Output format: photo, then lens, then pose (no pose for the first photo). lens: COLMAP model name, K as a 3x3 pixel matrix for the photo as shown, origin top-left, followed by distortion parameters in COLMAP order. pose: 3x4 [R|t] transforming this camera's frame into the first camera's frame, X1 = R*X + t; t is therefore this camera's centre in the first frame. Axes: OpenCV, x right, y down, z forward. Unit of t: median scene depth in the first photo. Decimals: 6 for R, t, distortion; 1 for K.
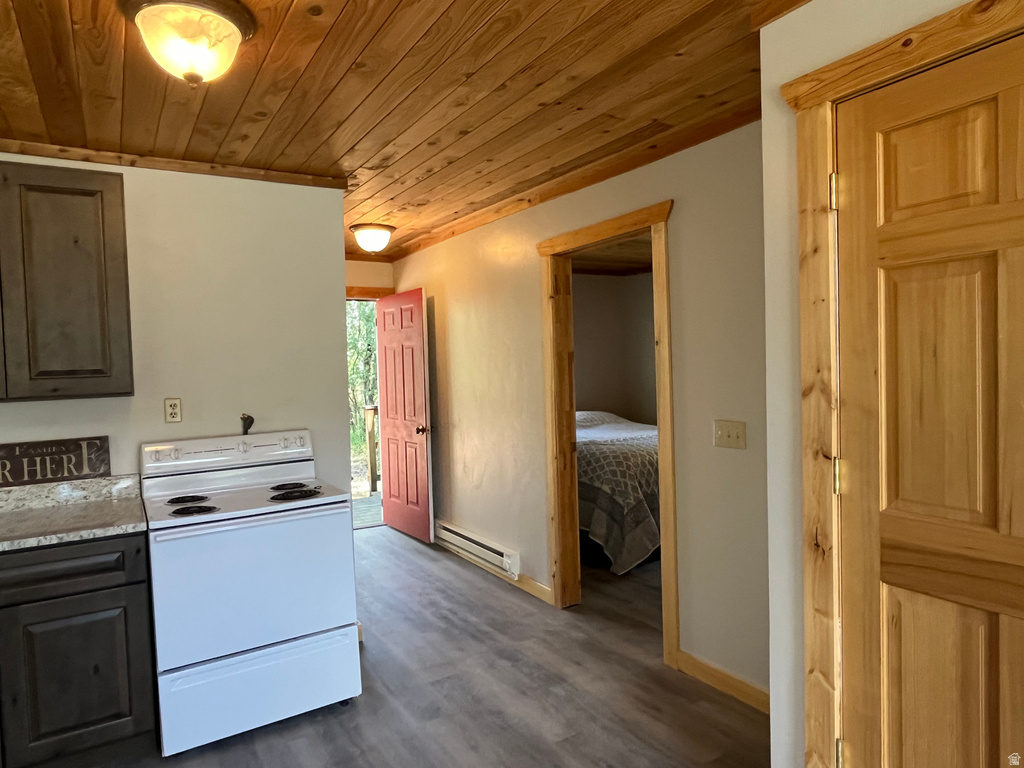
lens RADIAL K [[647.2, 0, 508.2], [0, 647.2, 381.8], [0, 0, 1]] dist [-0.001561, -0.002534]
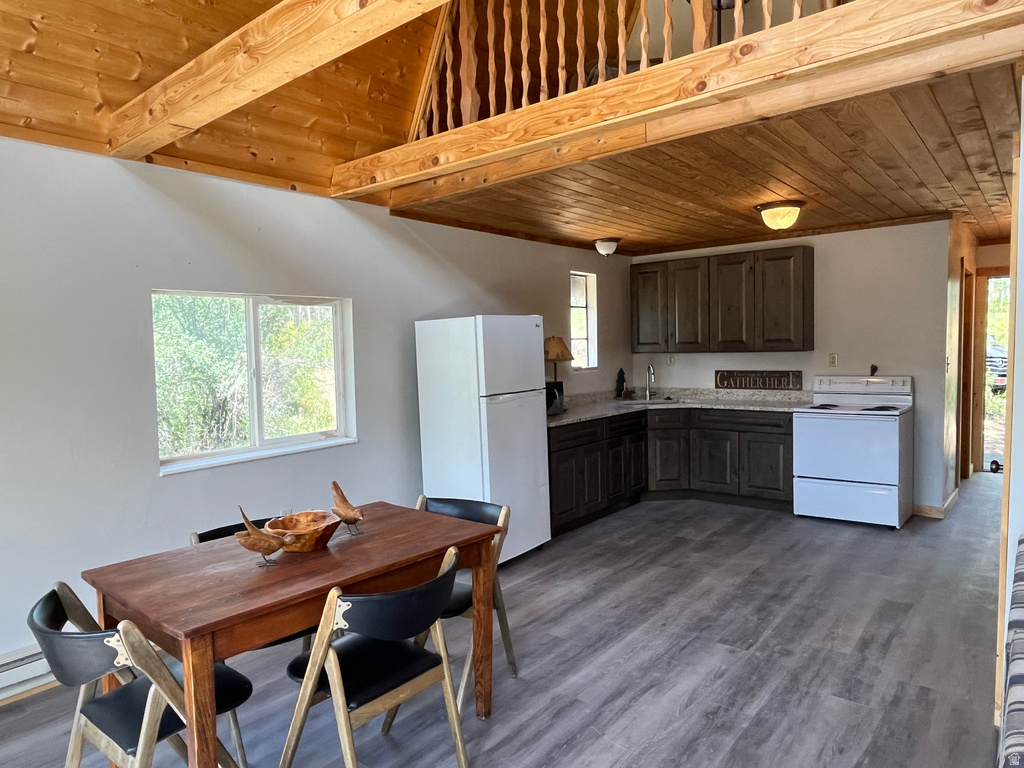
lens RADIAL K [[647.2, 0, 506.5], [0, 647.2, 385.7], [0, 0, 1]] dist [-0.001561, -0.002534]
pose [[0.318664, 0.083957, -0.944142, 1.152169], [-0.013220, 0.996366, 0.084139, -0.032532], [0.947775, -0.014330, 0.318616, -0.607247]]
